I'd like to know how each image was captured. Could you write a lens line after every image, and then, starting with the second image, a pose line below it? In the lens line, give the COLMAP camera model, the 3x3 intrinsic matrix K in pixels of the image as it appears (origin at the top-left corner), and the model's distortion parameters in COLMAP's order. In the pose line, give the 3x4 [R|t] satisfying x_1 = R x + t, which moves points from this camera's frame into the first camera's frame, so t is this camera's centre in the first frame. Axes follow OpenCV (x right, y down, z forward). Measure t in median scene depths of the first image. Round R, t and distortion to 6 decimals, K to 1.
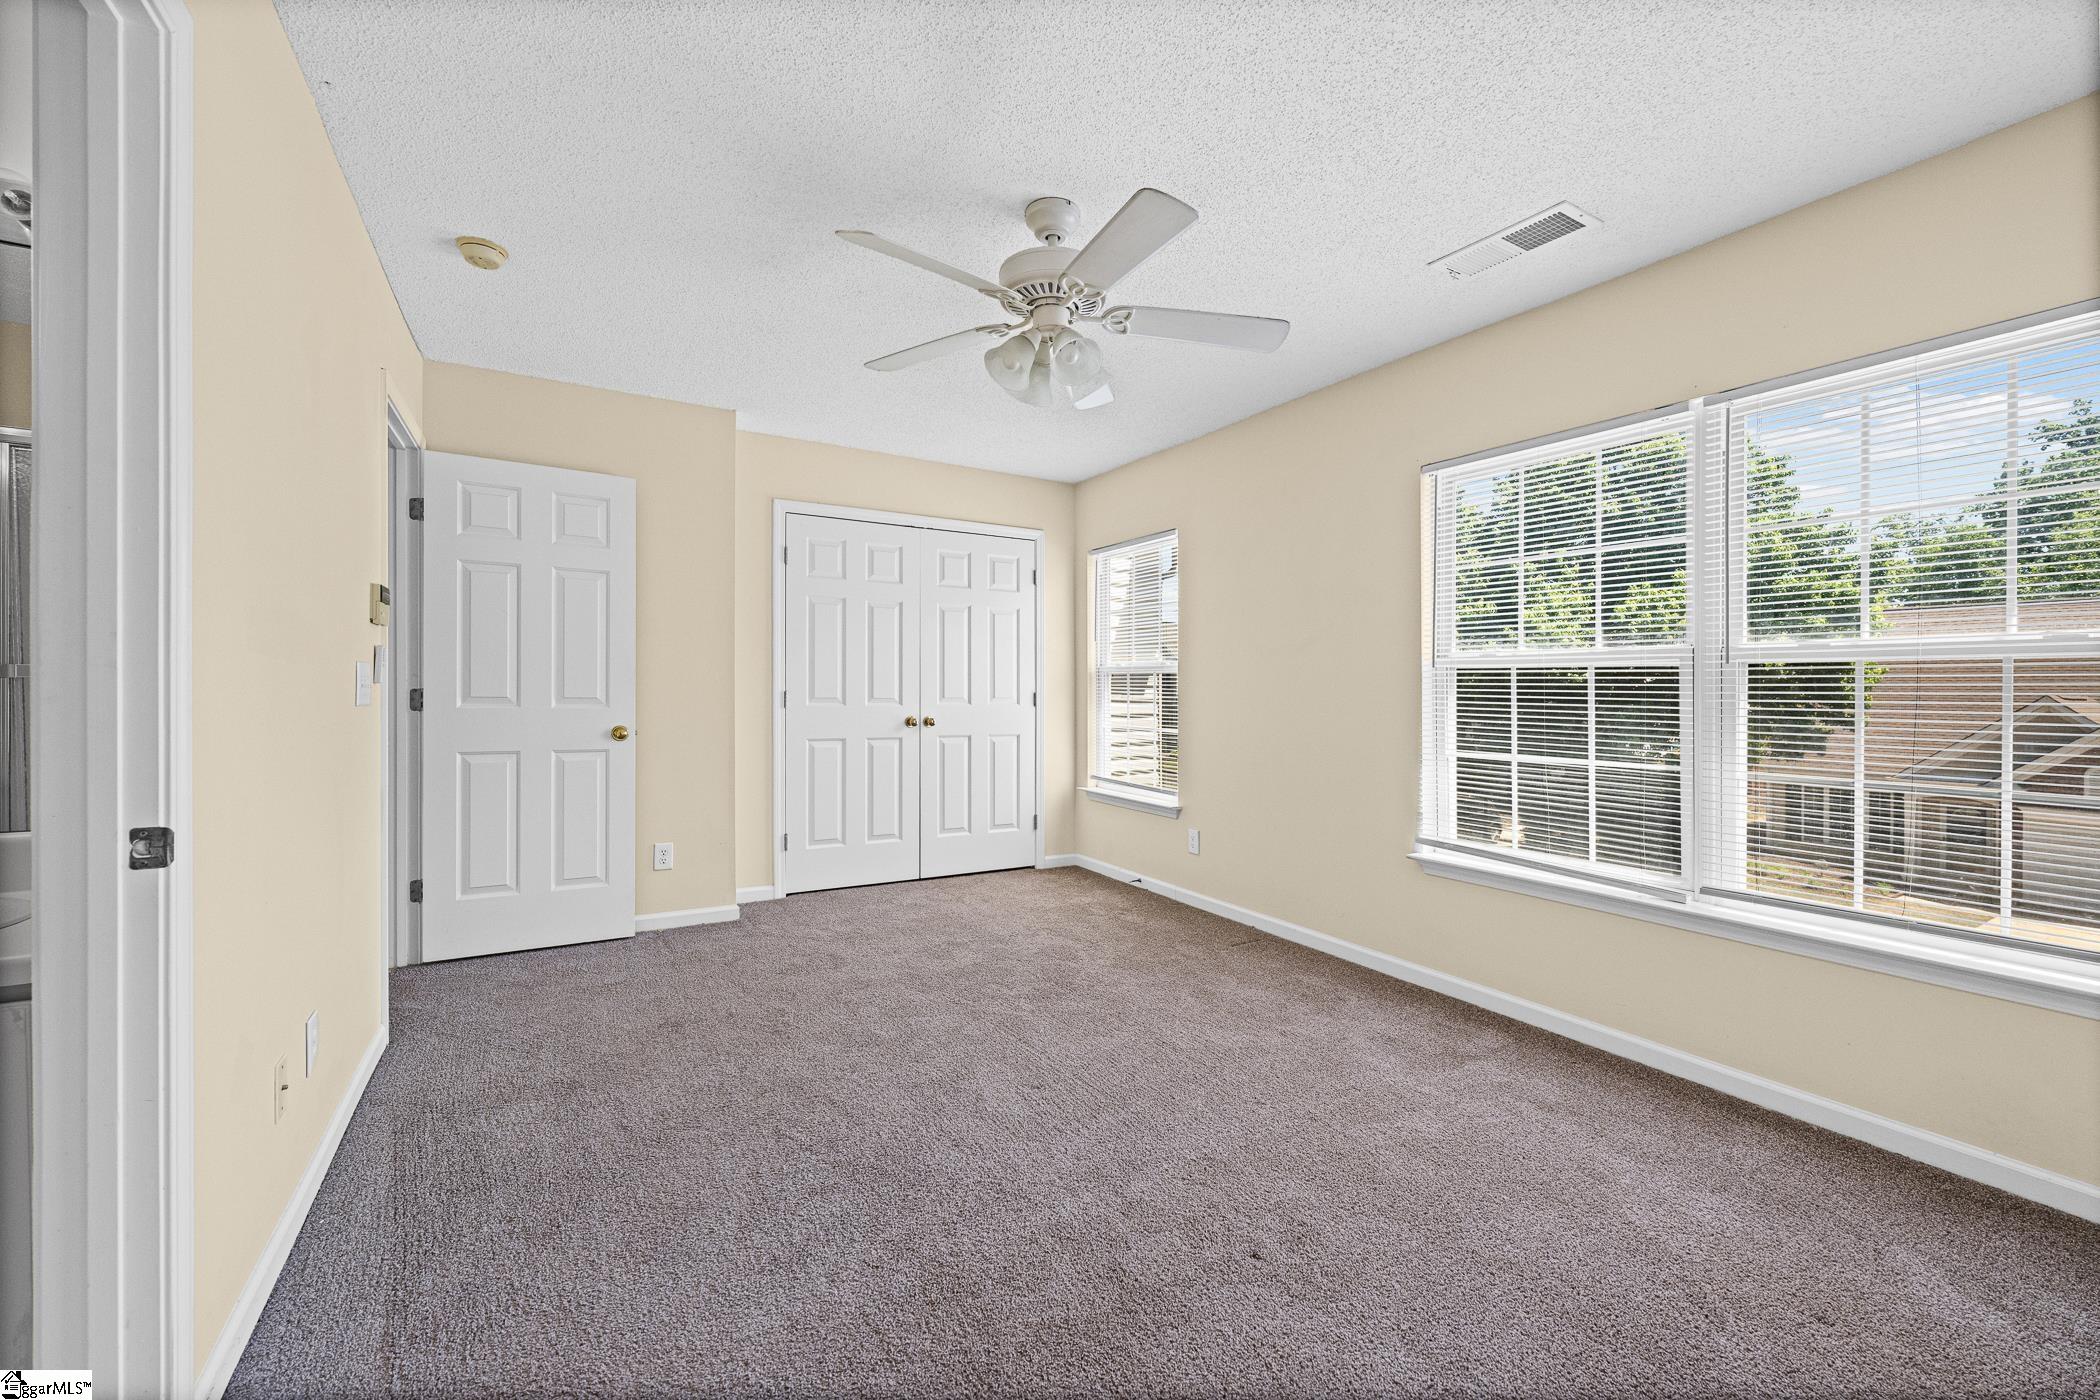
lens RADIAL K [[829.4, 0, 1044.1], [0, 829.4, 701.4], [0, 0, 1]] dist [-0.001253, -0.000037]
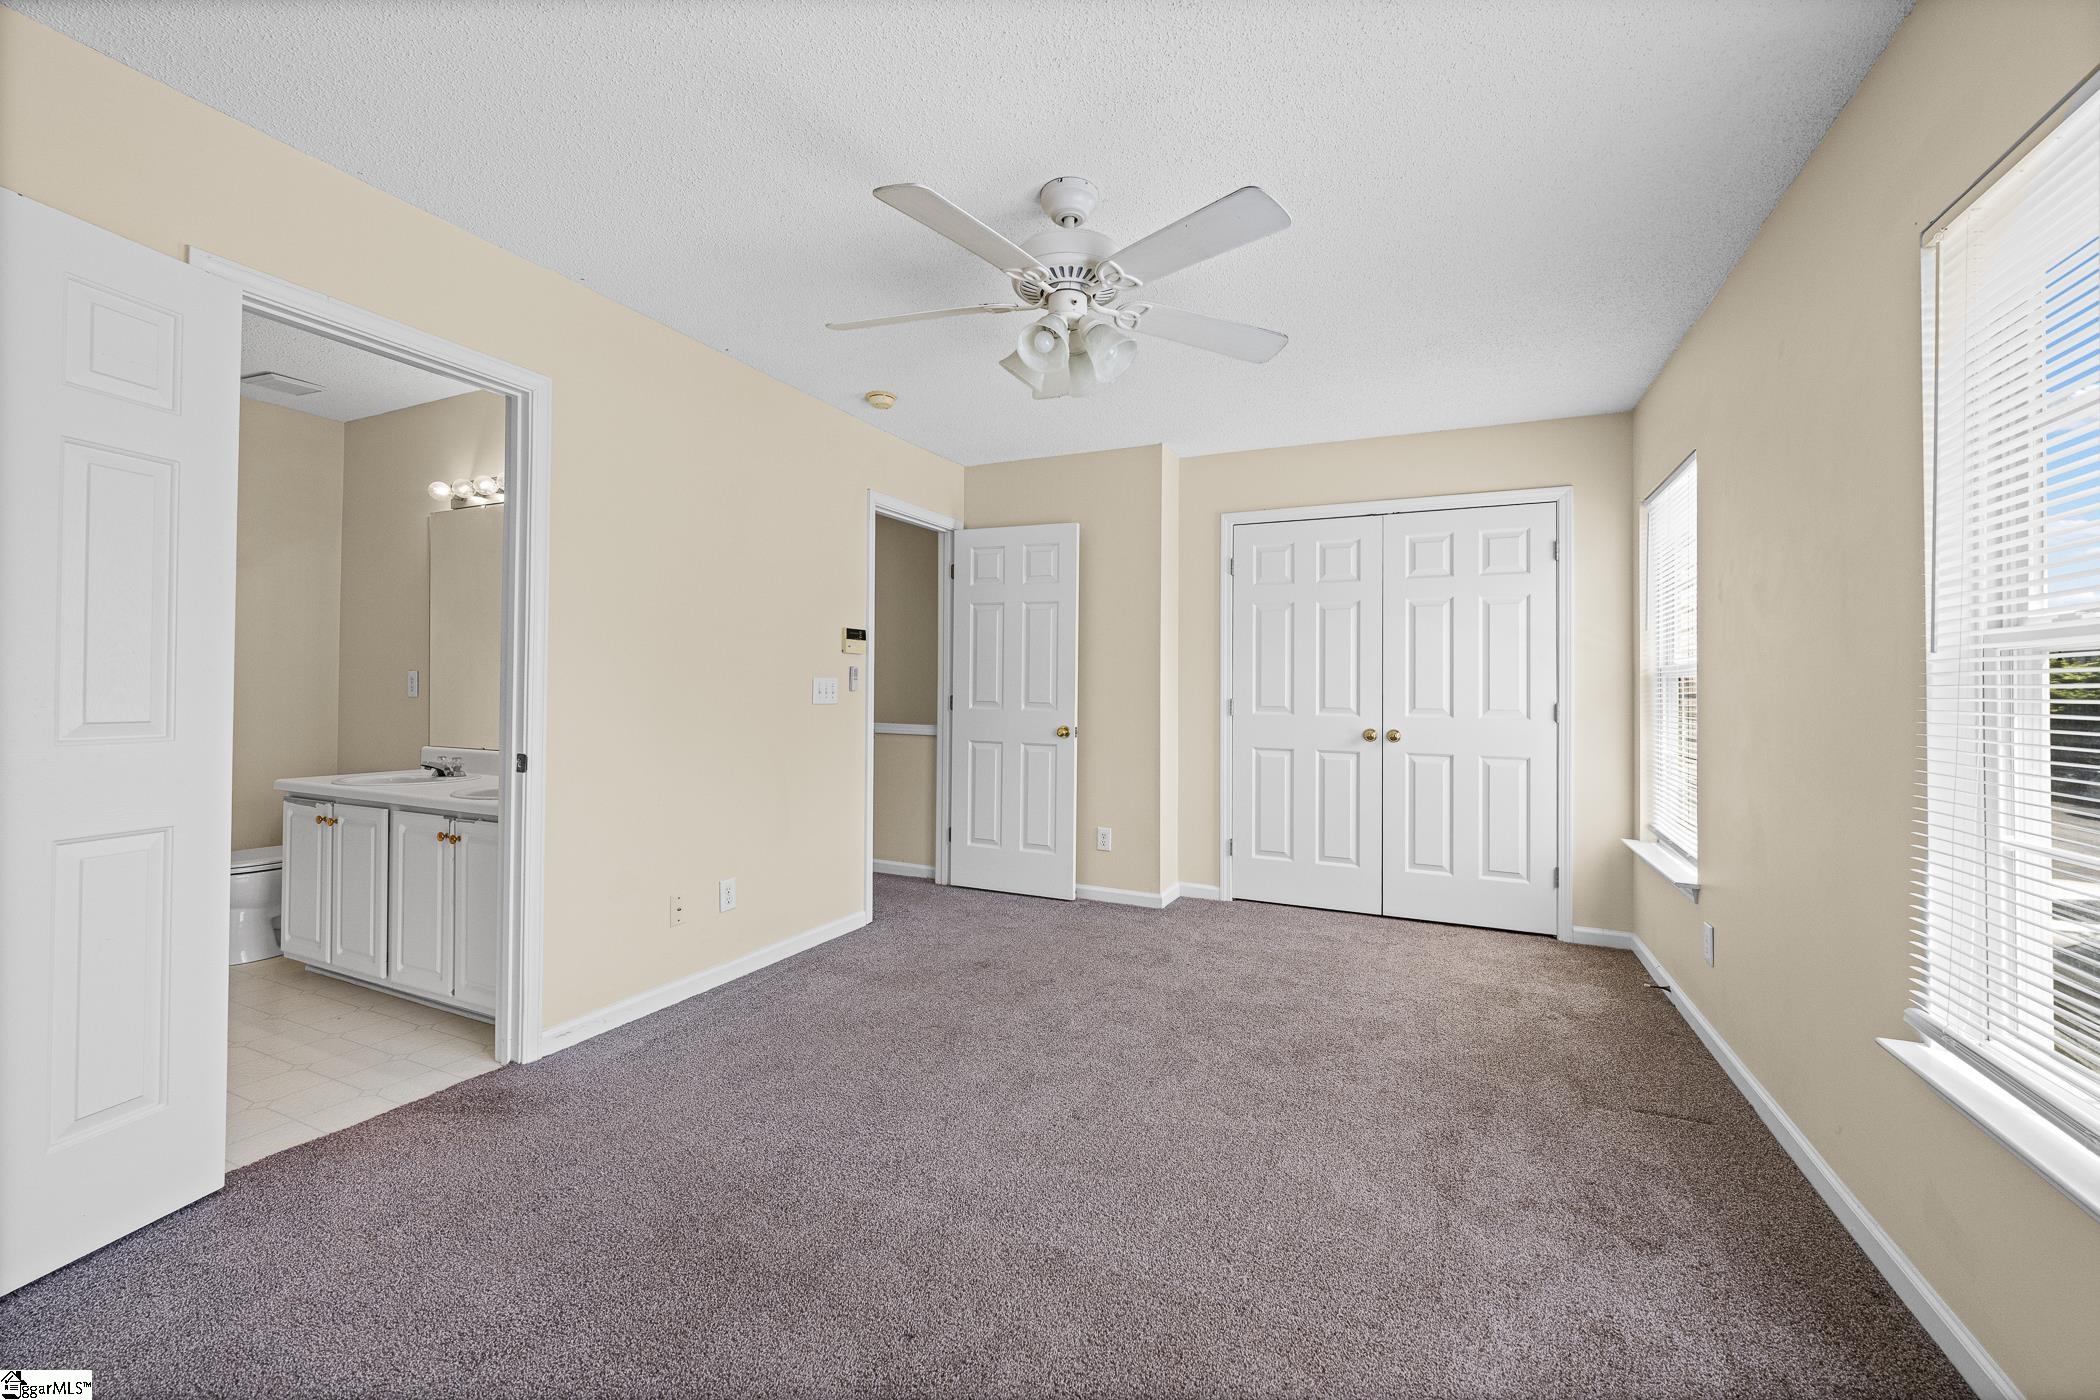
lens RADIAL K [[830.8, 0, 1050.0], [0, 830.8, 700.0], [0, 0, 1]] dist [-0.008169, -0.000157]
pose [[0.572571, 0.007115, -0.819824, 0.455293], [-0.018966, 0.999810, -0.004569, -0.002618], [0.819636, 0.018165, 0.572597, 0.261767]]
